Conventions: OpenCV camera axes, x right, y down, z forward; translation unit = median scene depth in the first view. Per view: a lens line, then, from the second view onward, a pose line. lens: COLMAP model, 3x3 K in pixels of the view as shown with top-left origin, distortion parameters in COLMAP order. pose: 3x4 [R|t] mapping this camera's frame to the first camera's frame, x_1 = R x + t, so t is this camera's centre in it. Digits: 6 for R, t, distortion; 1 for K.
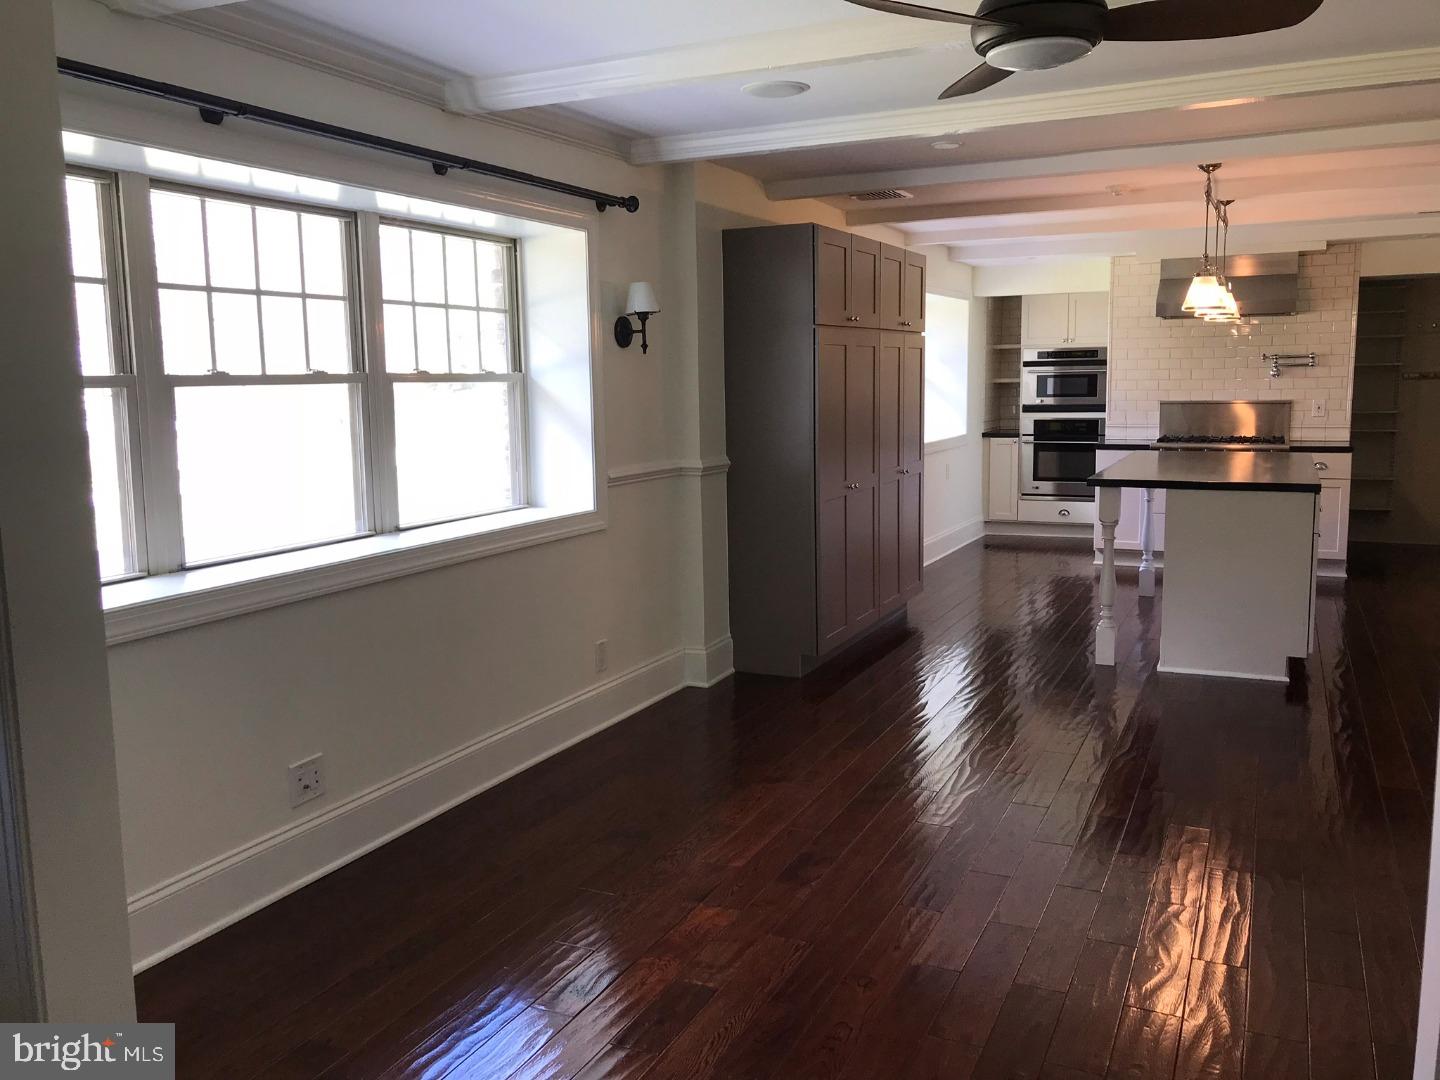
lens RADIAL K [[1207.9, 0, 720.0], [0, 1207.9, 540.0], [0, 0, 1]] dist [0.068383, -0.000624]
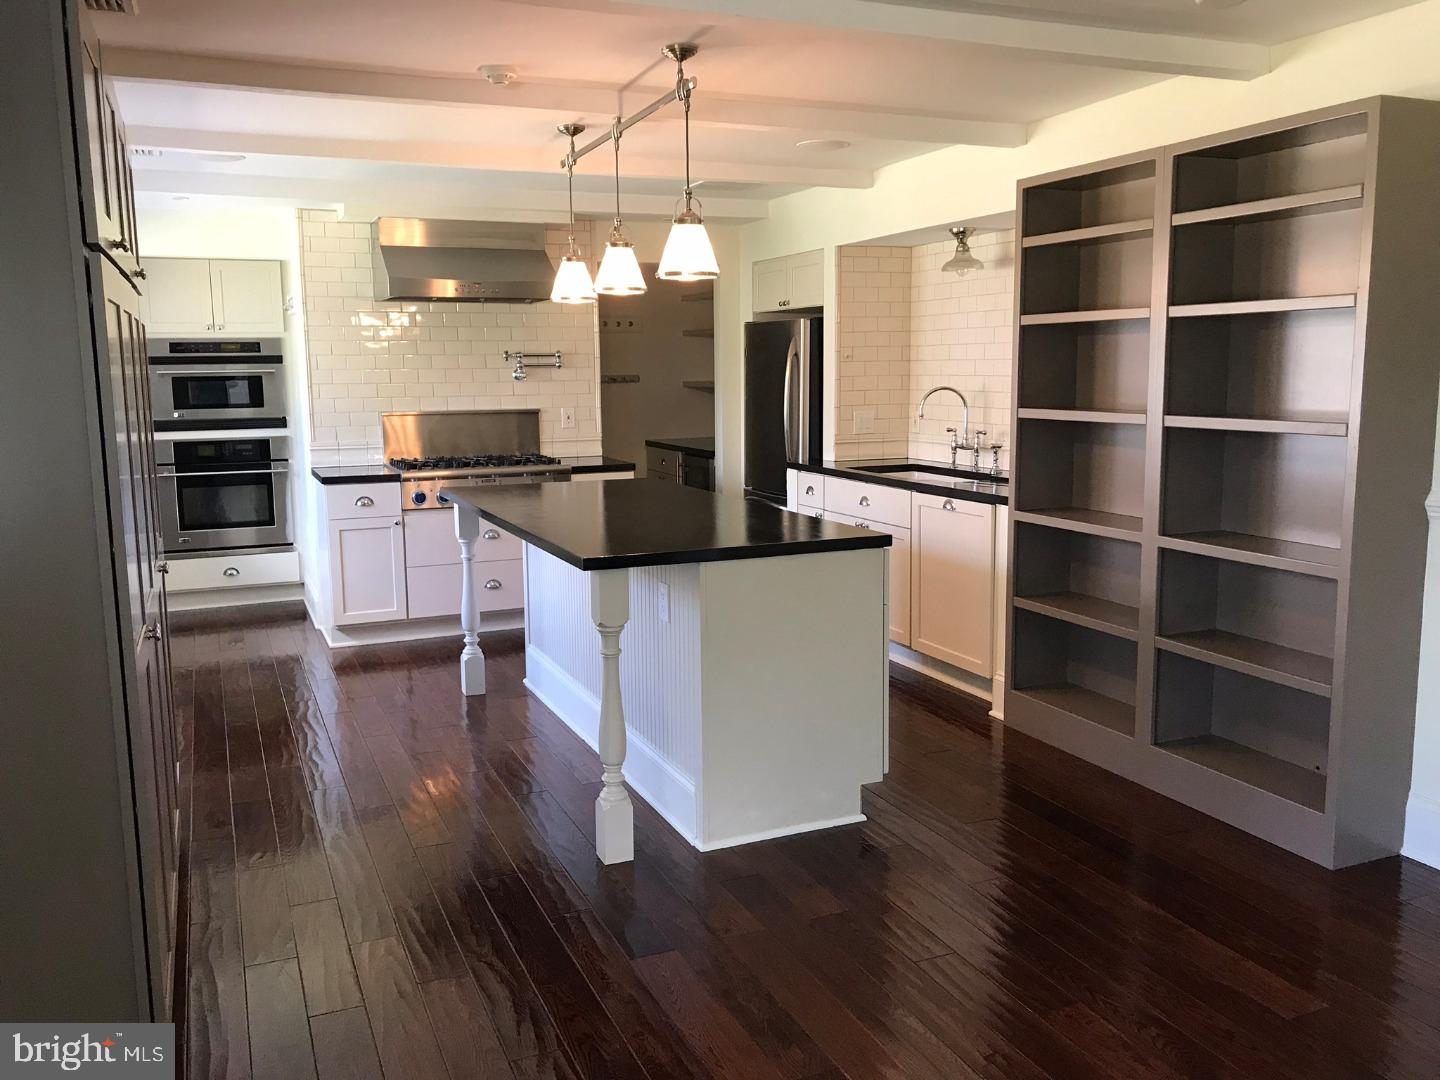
lens RADIAL K [[1207.9, 0, 720.0], [0, 1207.9, 540.0], [0, 0, 1]] dist [0.068383, -0.000624]
pose [[0.676118, -0.106724, 0.729023, -0.042754], [0.106374, 0.993227, 0.046748, -0.047070], [-0.729074, 0.045942, 0.682891, 0.331078]]
